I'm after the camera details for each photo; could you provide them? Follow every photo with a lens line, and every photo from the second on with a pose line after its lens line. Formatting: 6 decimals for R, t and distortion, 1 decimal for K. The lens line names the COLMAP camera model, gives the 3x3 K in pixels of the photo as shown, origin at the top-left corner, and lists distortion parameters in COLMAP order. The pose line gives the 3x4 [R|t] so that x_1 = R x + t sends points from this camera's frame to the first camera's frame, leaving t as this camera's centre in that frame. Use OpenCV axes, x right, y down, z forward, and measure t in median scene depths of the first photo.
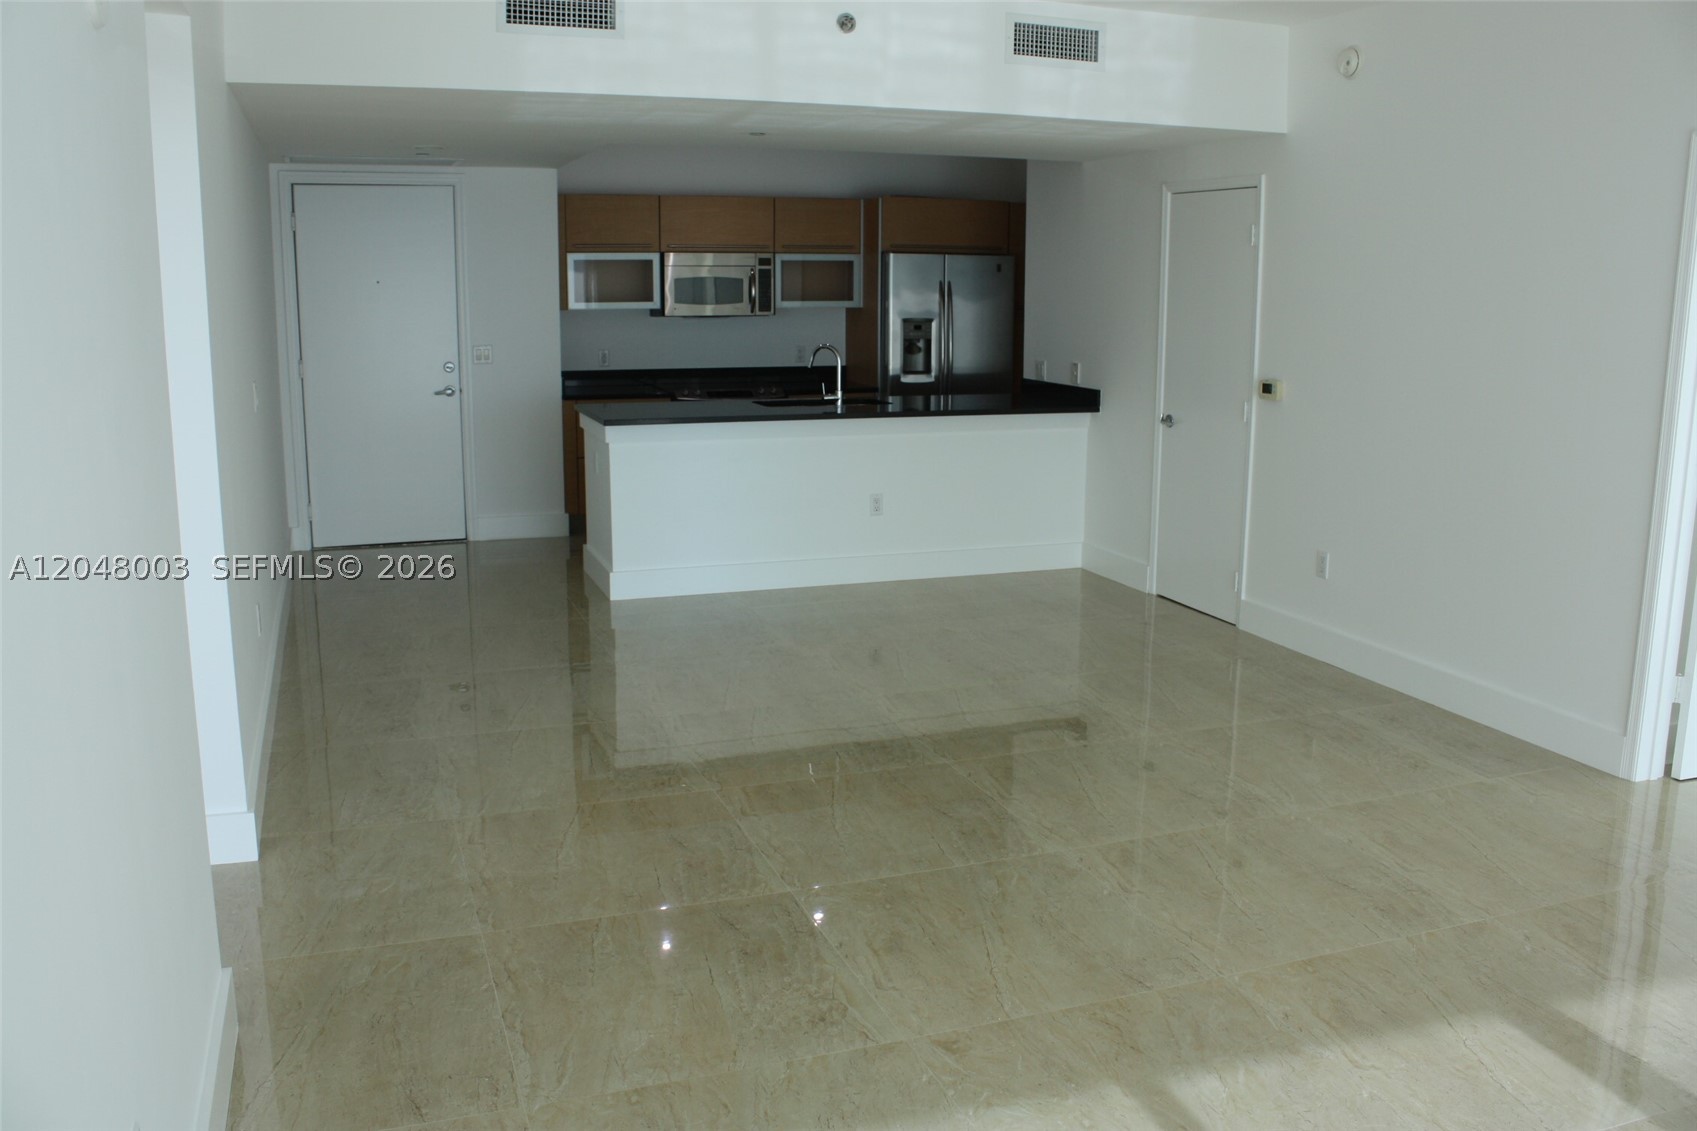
lens RADIAL K [[1412.2, 0, 843.3], [0, 1412.2, 561.7], [0, 0, 1]] dist [-0.139653, 0.072881]
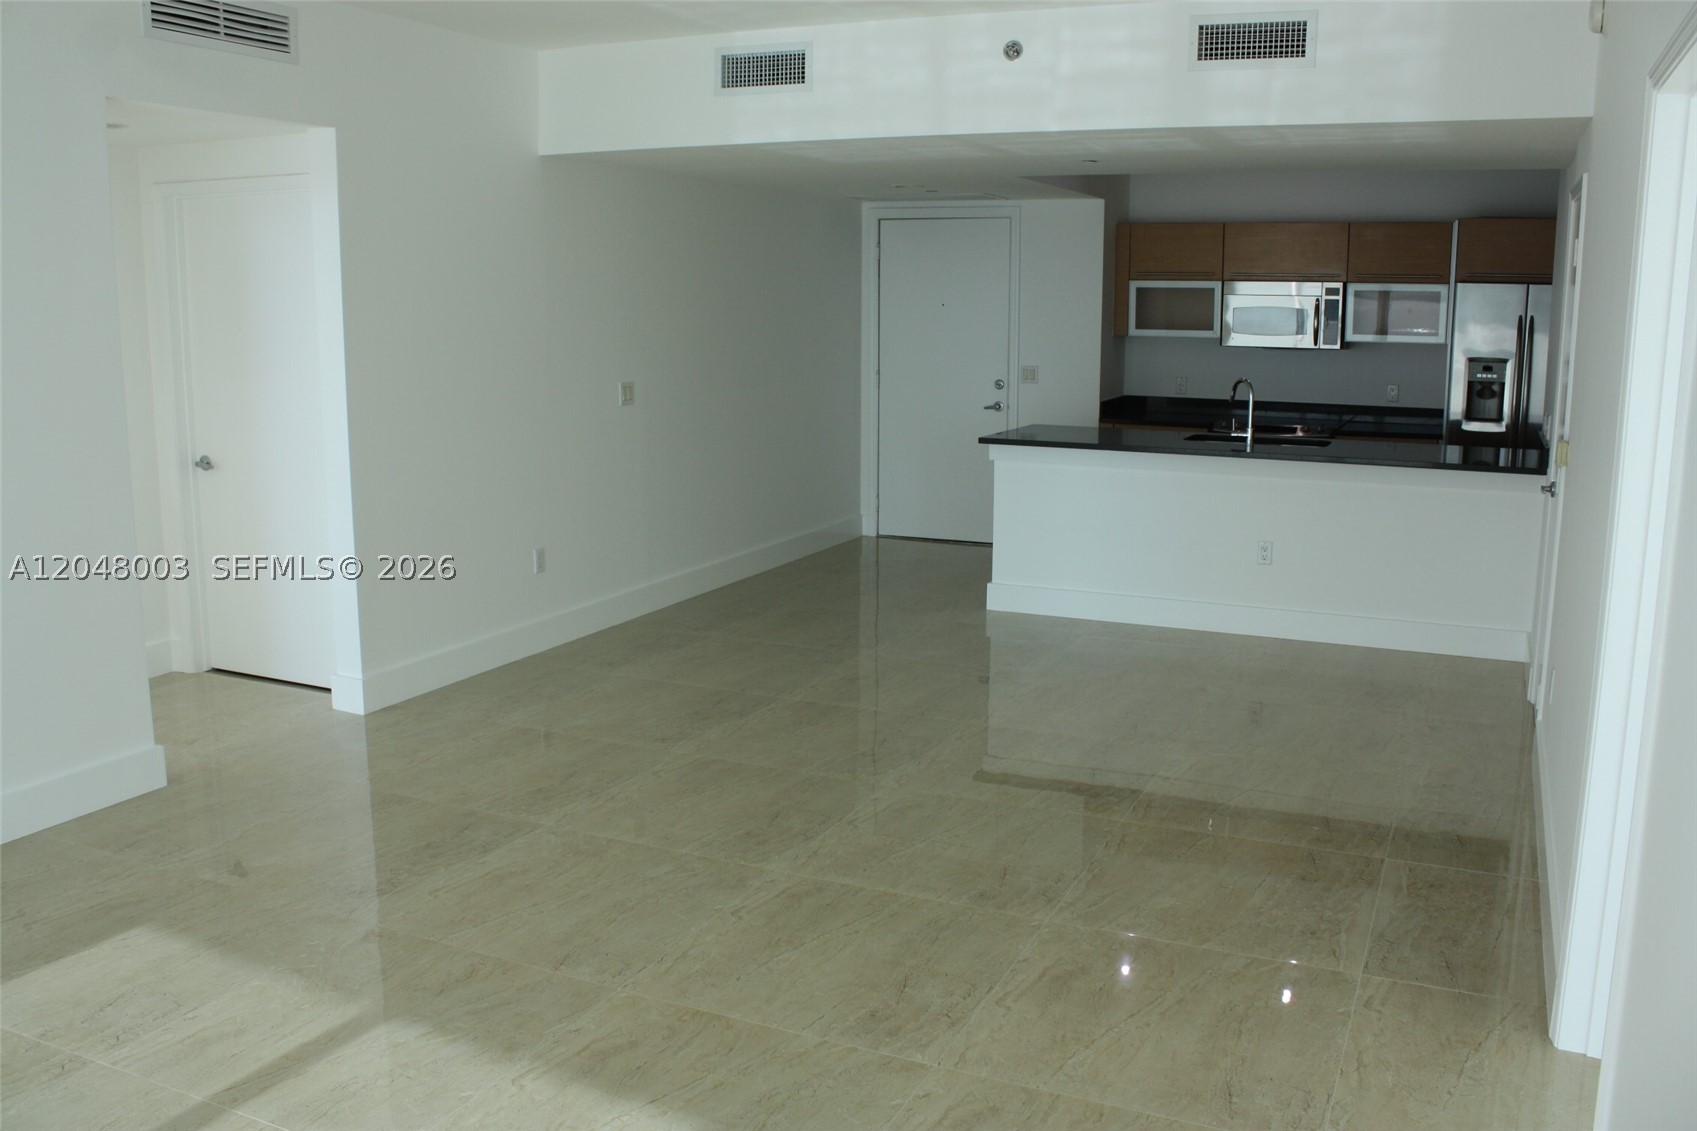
lens RADIAL K [[1412.2, 0, 850.1], [0, 1412.2, 552.2], [0, 0, 1]] dist [-0.139653, 0.072881]
pose [[0.712837, 0.121121, -0.690792, 0.437300], [-0.139504, 0.989779, 0.029589, -0.028728], [0.687315, 0.075276, 0.722448, 0.148734]]
